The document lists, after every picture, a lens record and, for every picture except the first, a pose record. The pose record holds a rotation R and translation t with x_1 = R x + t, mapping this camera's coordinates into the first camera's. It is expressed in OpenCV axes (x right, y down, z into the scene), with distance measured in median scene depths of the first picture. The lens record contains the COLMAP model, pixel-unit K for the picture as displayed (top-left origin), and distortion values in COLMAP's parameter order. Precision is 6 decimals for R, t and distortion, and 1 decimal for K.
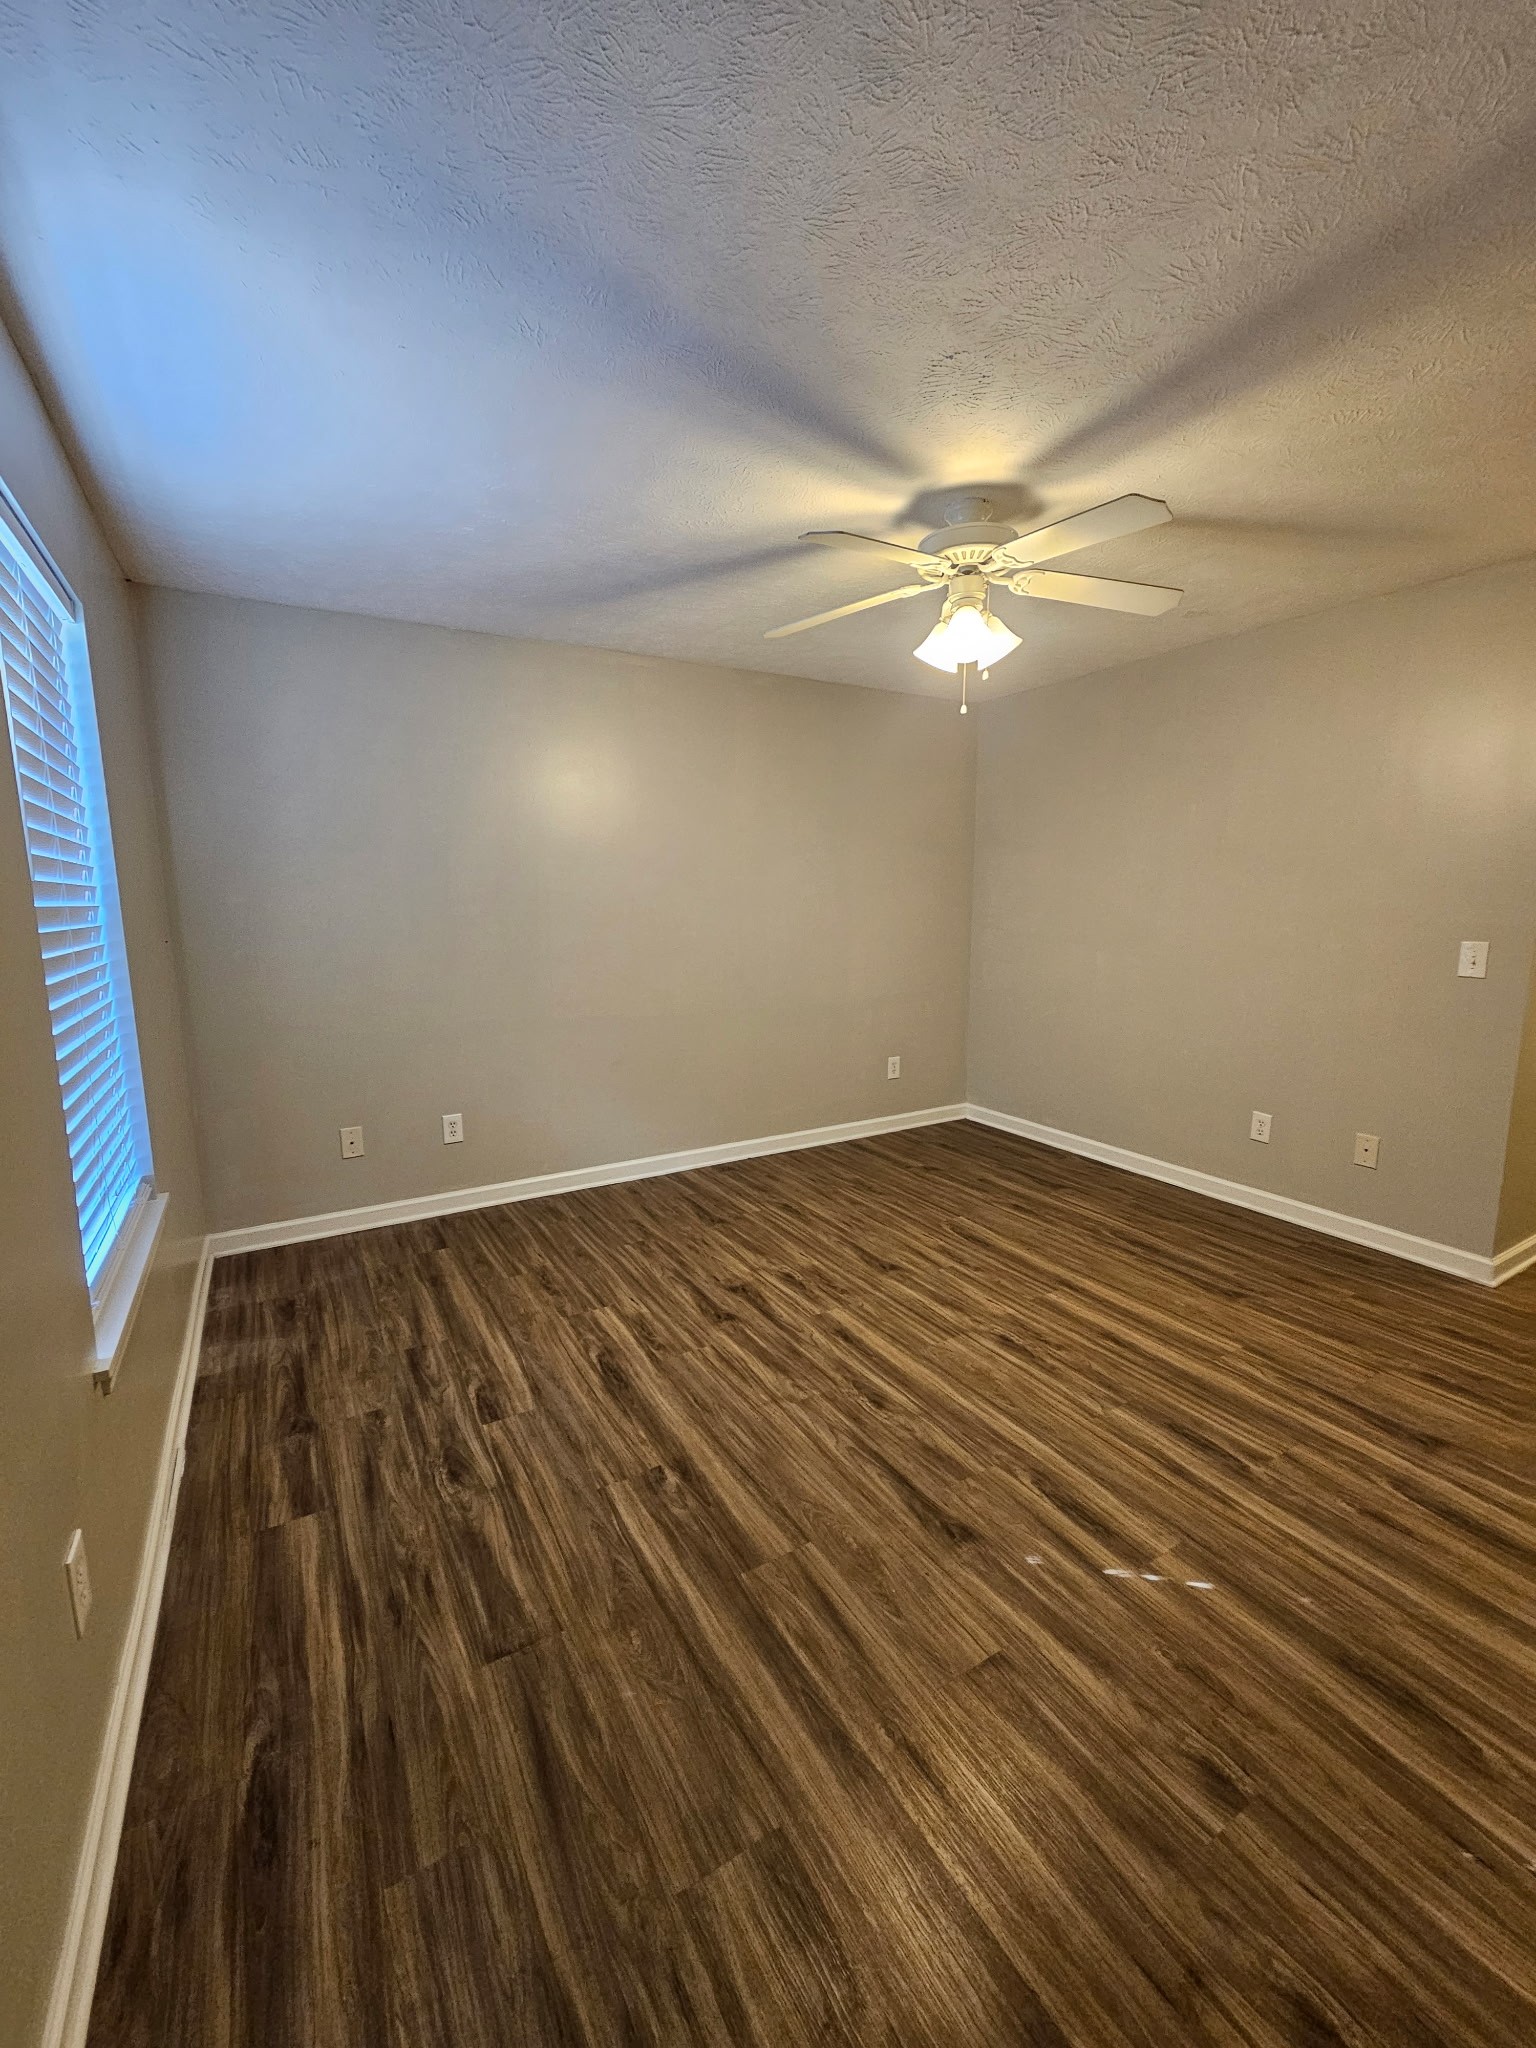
lens RADIAL K [[837.0, 0, 766.6], [0, 837.0, 1021.5], [0, 0, 1]] dist [0.002638, 0.000126]
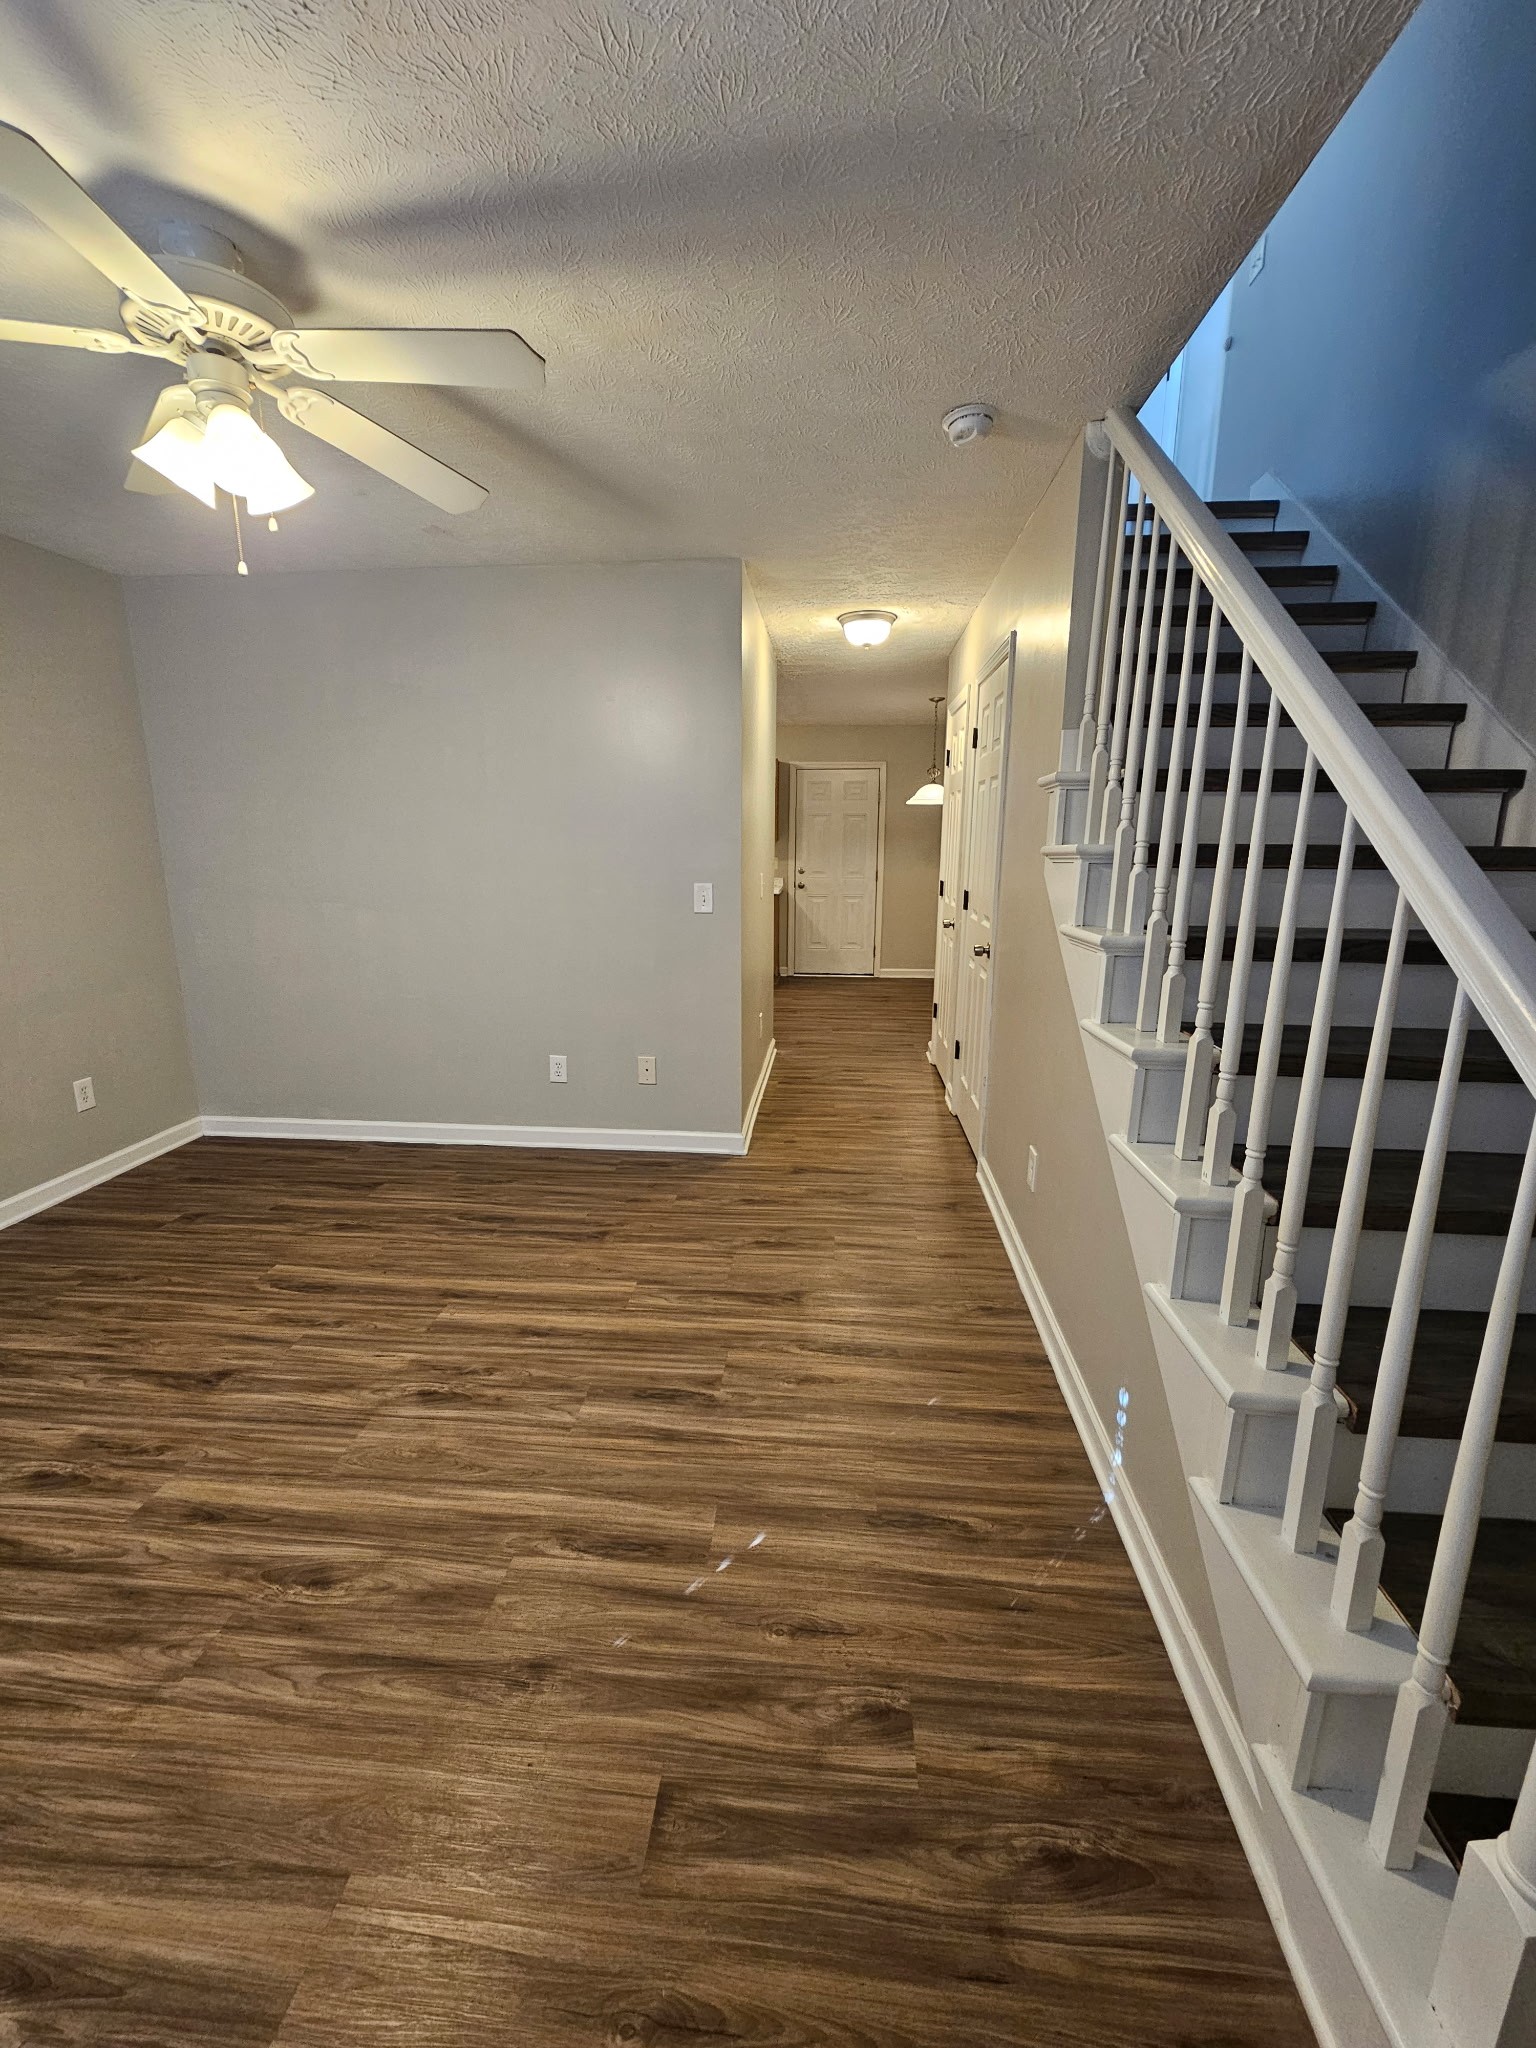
lens RADIAL K [[837.0, 0, 759.6], [0, 837.0, 1020.0], [0, 0, 1]] dist [0.002638, 0.000126]
pose [[0.587370, -0.165086, 0.792303, -0.123357], [0.119833, 0.985924, 0.116591, -0.039873], [-0.800398, 0.026462, 0.598885, 0.272292]]
